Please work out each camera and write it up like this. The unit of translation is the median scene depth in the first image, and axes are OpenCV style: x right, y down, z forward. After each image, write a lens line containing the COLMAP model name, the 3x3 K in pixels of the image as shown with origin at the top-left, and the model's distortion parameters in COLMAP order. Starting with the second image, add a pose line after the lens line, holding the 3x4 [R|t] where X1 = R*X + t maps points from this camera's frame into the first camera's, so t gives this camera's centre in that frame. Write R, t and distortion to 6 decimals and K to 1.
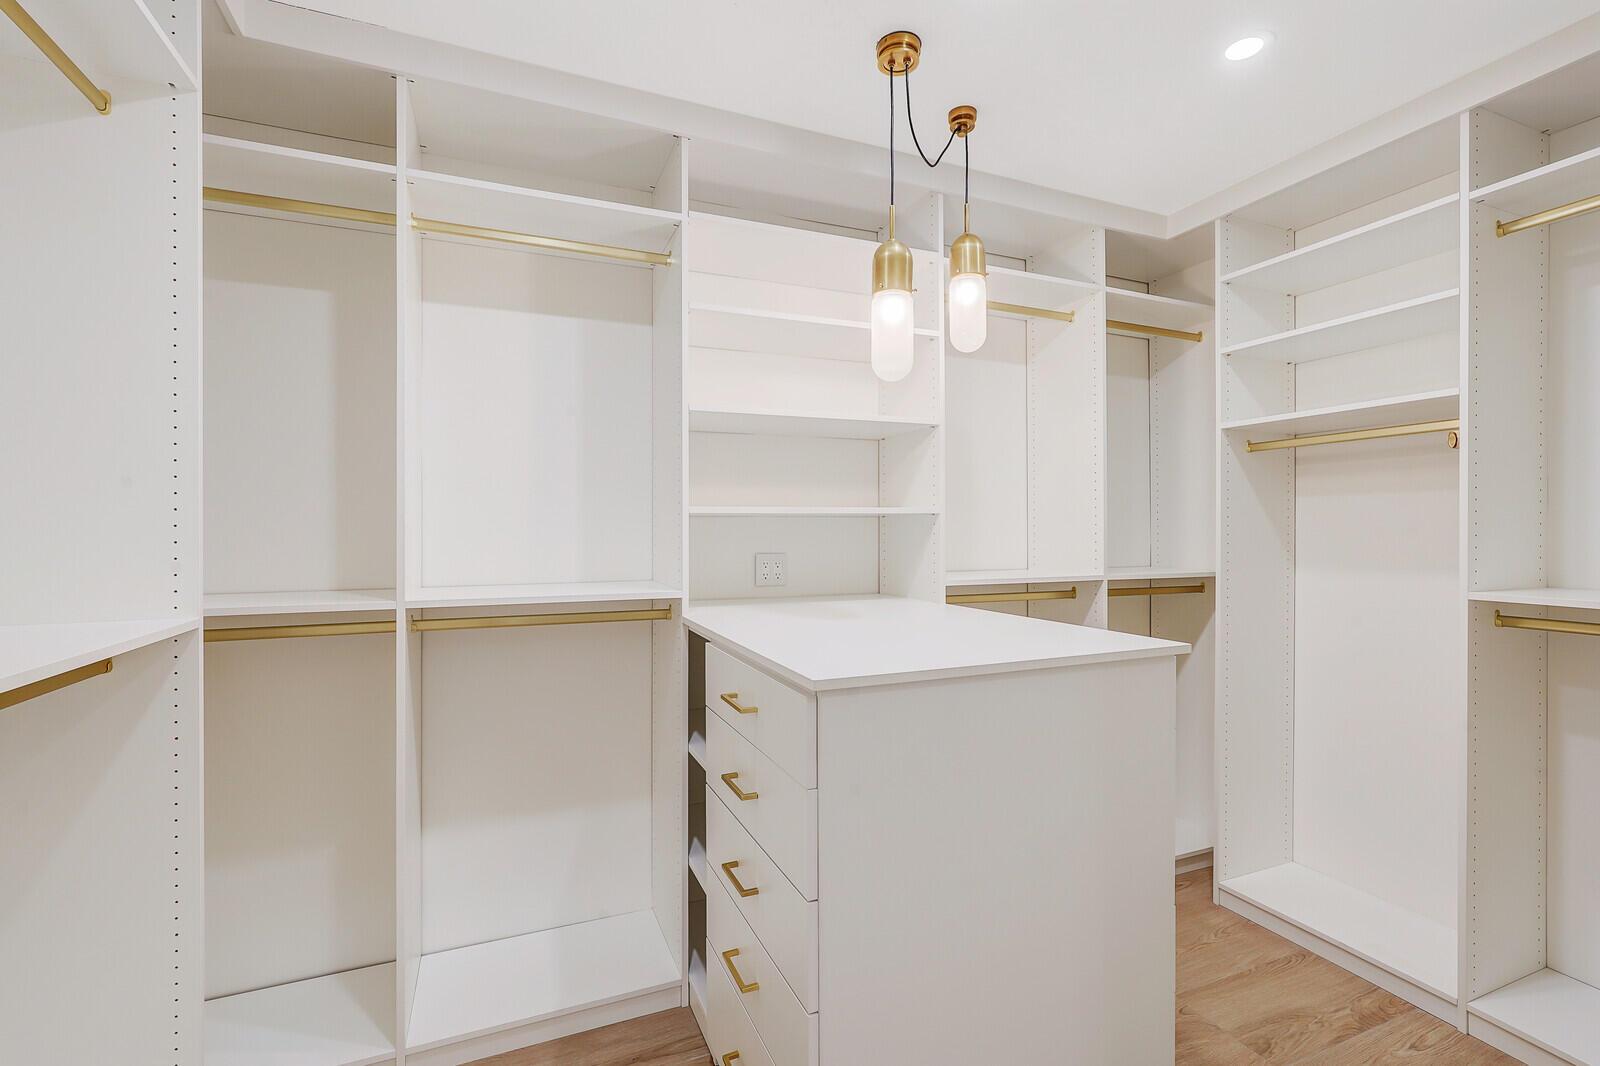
lens RADIAL K [[709.3, 0, 788.4], [0, 709.3, 536.5], [0, 0, 1]] dist [-0.012194, 0.004957]
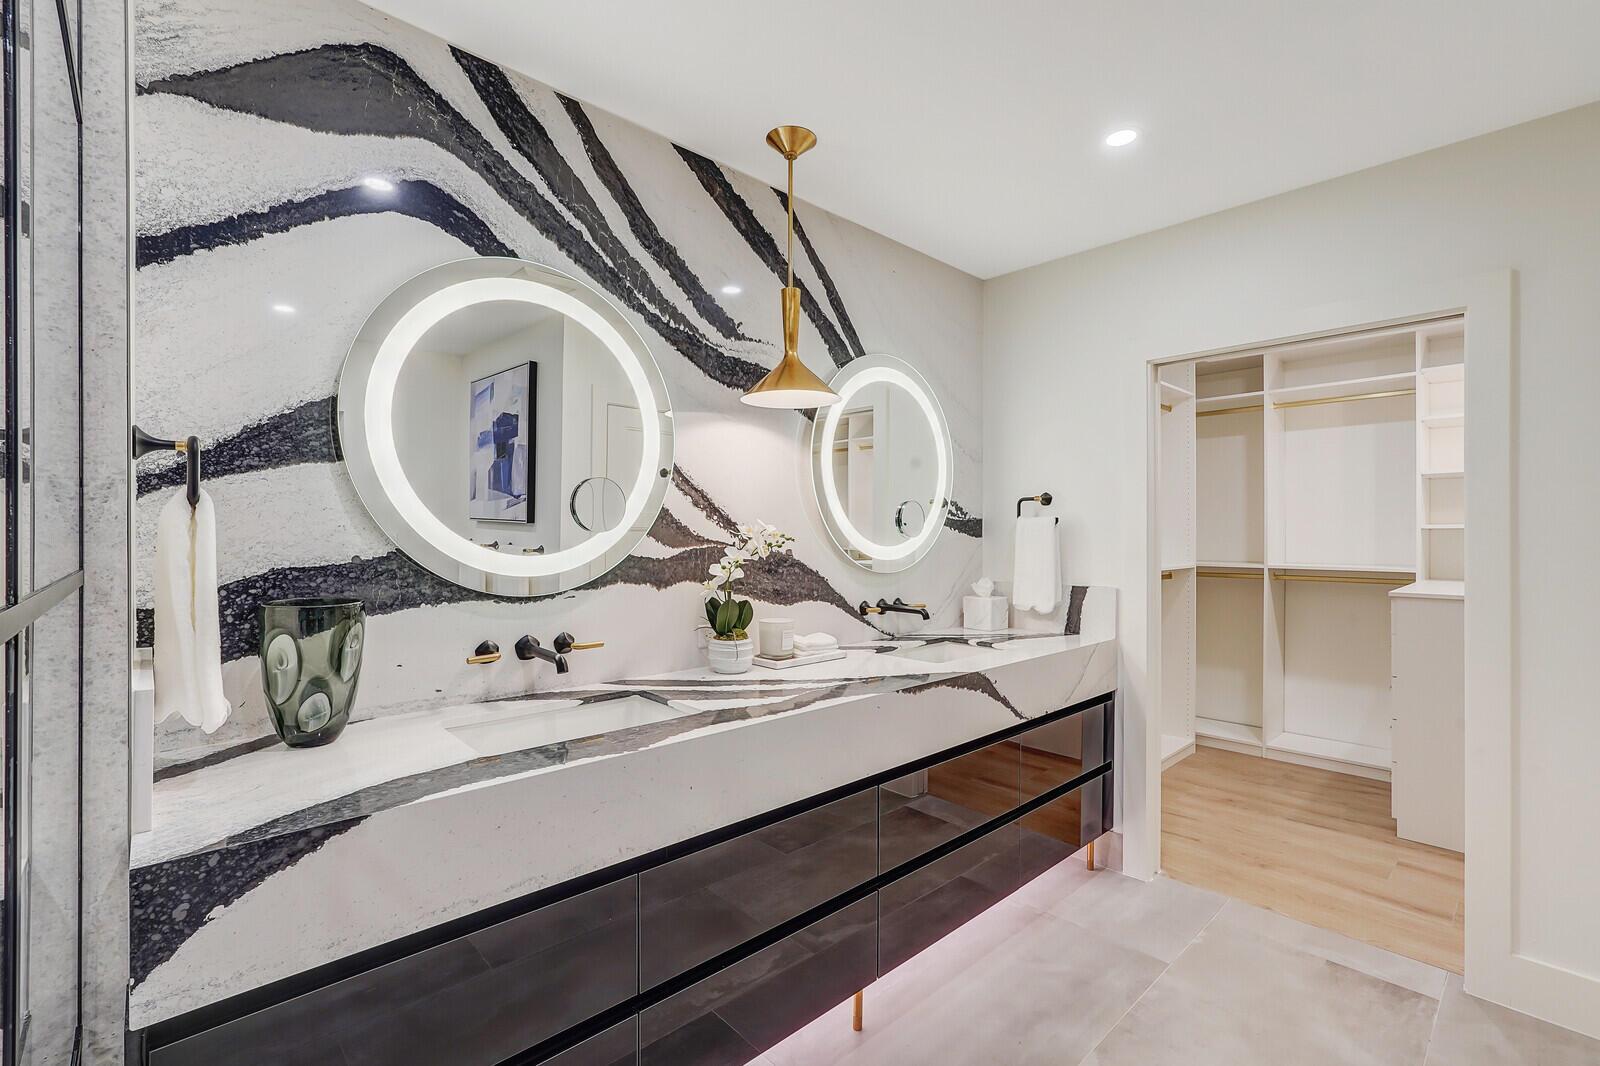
lens RADIAL K [[709.3, 0, 794.9], [0, 709.3, 533.7], [0, 0, 1]] dist [-0.012194, 0.004957]
pose [[0.345798, 0.002357, -0.938306, 1.083633], [-0.005834, 0.999983, 0.000362, -0.007224], [0.938291, 0.005349, 0.345806, -1.263876]]
